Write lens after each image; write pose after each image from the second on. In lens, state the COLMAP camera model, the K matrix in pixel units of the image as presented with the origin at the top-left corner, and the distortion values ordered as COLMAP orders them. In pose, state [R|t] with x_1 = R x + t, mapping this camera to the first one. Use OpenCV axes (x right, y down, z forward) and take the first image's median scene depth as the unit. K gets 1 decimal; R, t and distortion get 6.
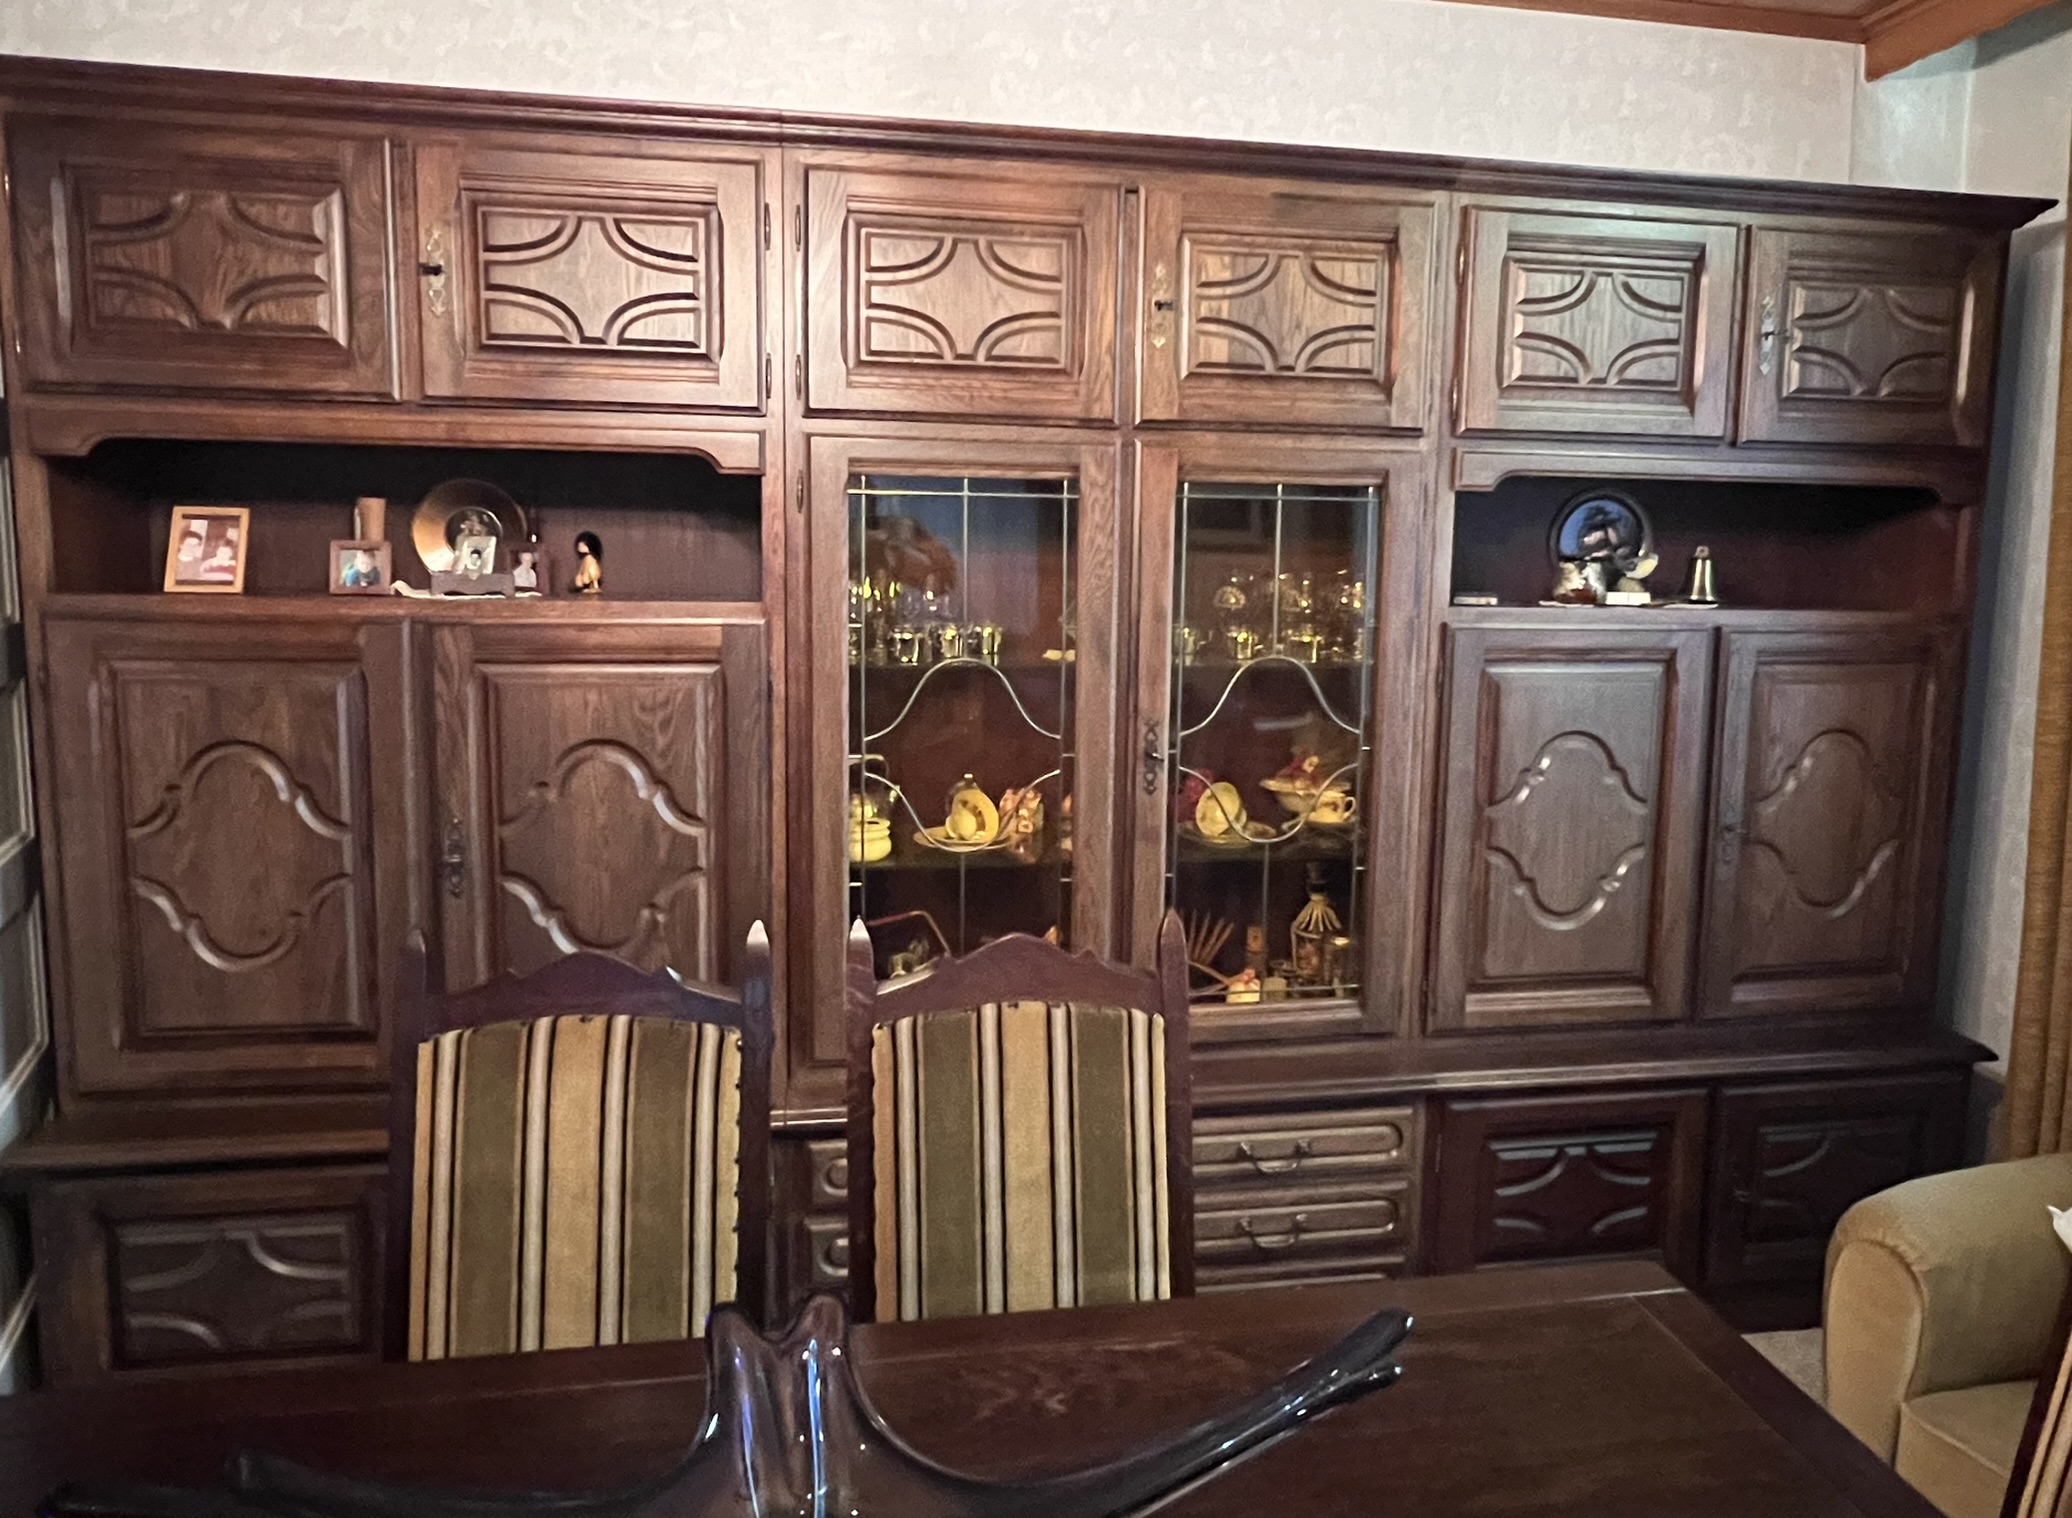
lens RADIAL K [[1377.3, 0, 1069.8], [0, 1377.3, 701.4], [0, 0, 1]] dist [-0.000948, -0.002759]
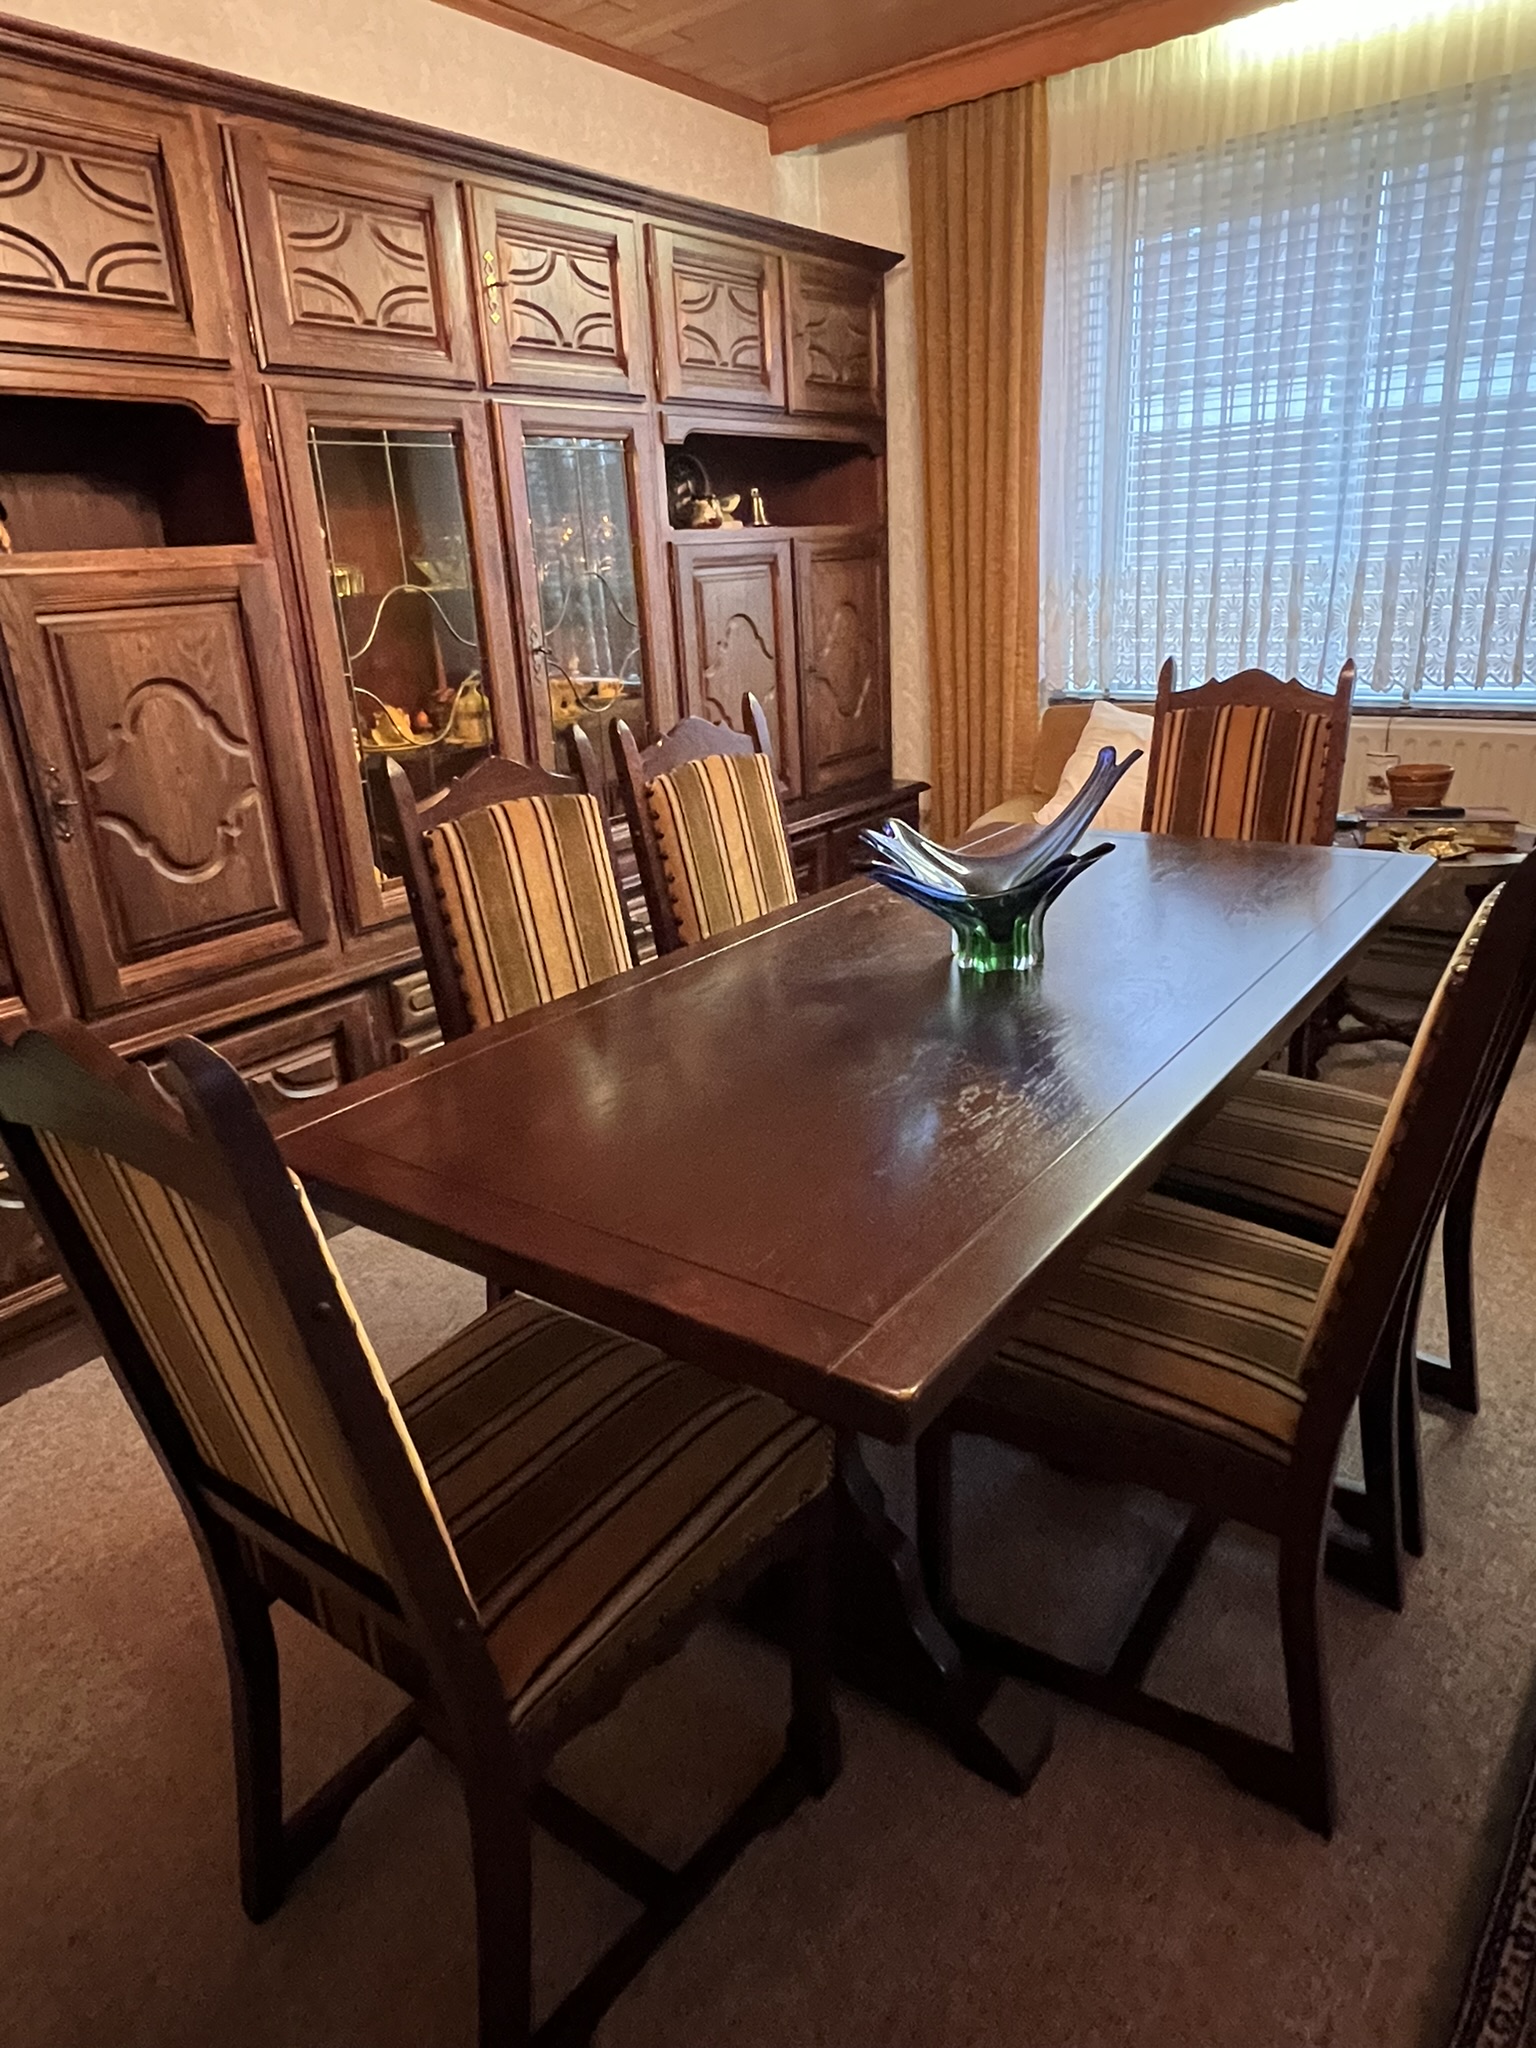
lens RADIAL K [[1290.8, 0, 764.8], [0, 1290.8, 1009.9], [0, 0, 1]] dist [-0.008380, 0.005617]
pose [[0.727439, -0.280499, 0.626221, -0.668910], [0.146893, 0.955132, 0.257189, 0.082574], [-0.670265, -0.095101, 0.736003, -0.116892]]
